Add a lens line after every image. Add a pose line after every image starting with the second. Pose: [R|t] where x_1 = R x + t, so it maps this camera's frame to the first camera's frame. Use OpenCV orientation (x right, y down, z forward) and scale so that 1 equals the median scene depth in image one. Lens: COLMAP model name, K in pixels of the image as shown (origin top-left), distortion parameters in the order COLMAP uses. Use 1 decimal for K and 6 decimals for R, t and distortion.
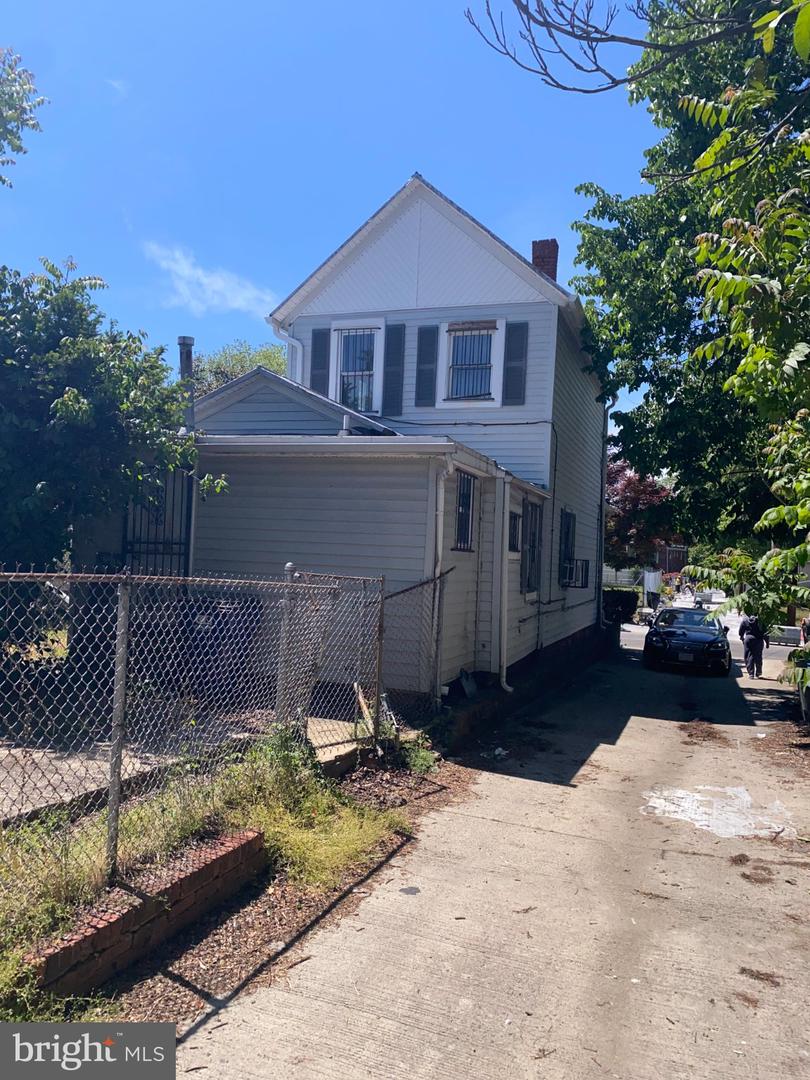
lens RADIAL K [[832.1, 0, 406.6], [0, 832.1, 532.1], [0, 0, 1]] dist [0.085535, -0.117872]
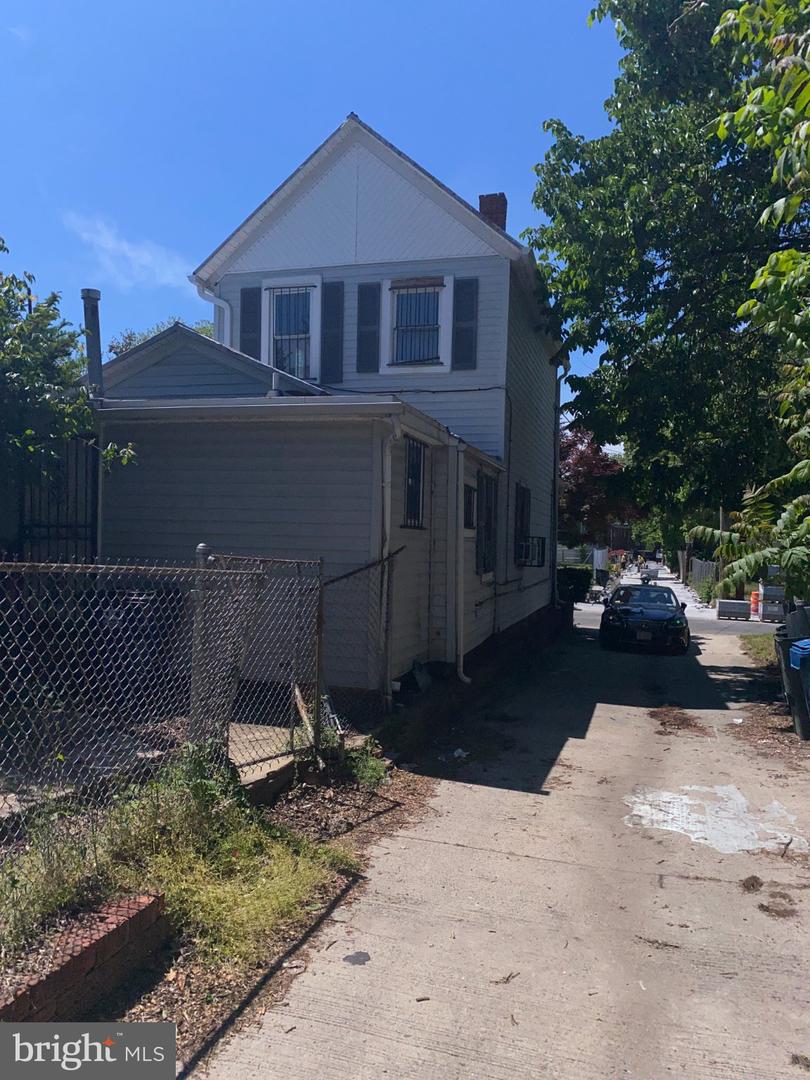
lens RADIAL K [[835.8, 0, 404.0], [0, 835.8, 536.9], [0, 0, 1]] dist [0.042589, -0.039507]
pose [[0.997967, -0.021687, 0.059925, 0.006135], [0.020134, 0.999449, 0.026404, 0.011831], [-0.060465, -0.025144, 0.997854, 0.159646]]
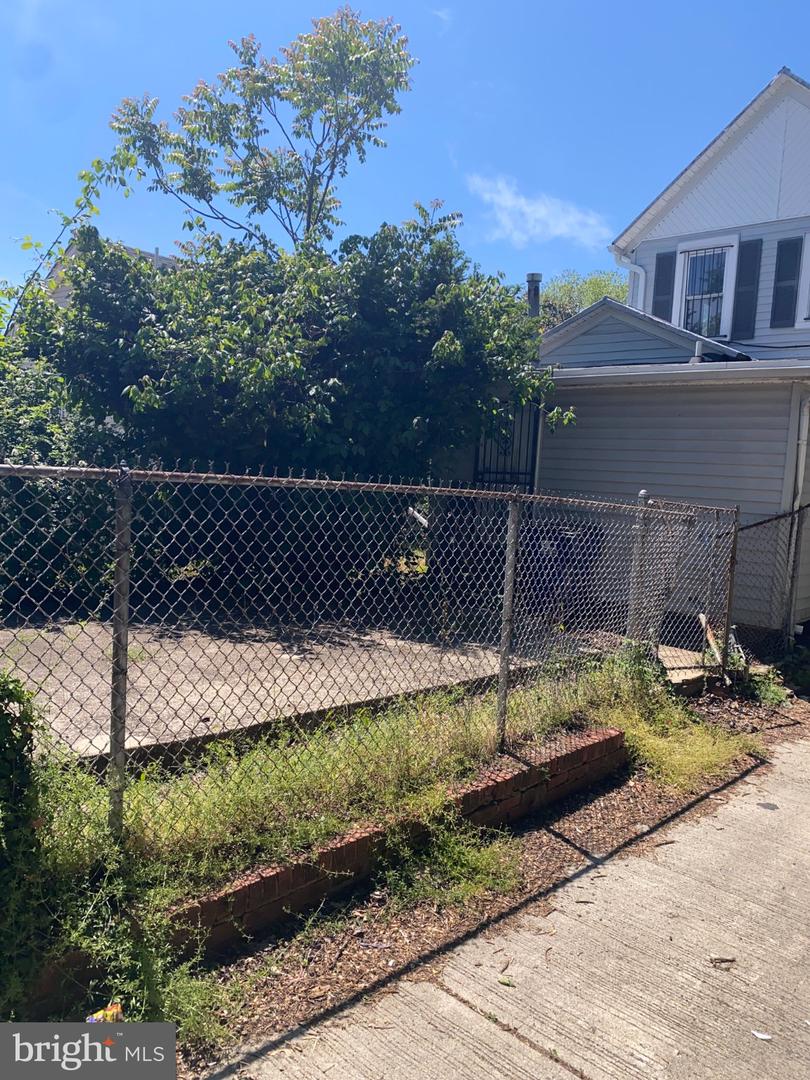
lens RADIAL K [[835.8, 0, 404.0], [0, 835.8, 536.9], [0, 0, 1]] dist [0.042589, -0.039507]
pose [[0.928794, 0.036087, -0.368836, -0.028372], [-0.005936, 0.996569, 0.082555, 0.009813], [0.370549, -0.074487, 0.925821, -0.068346]]
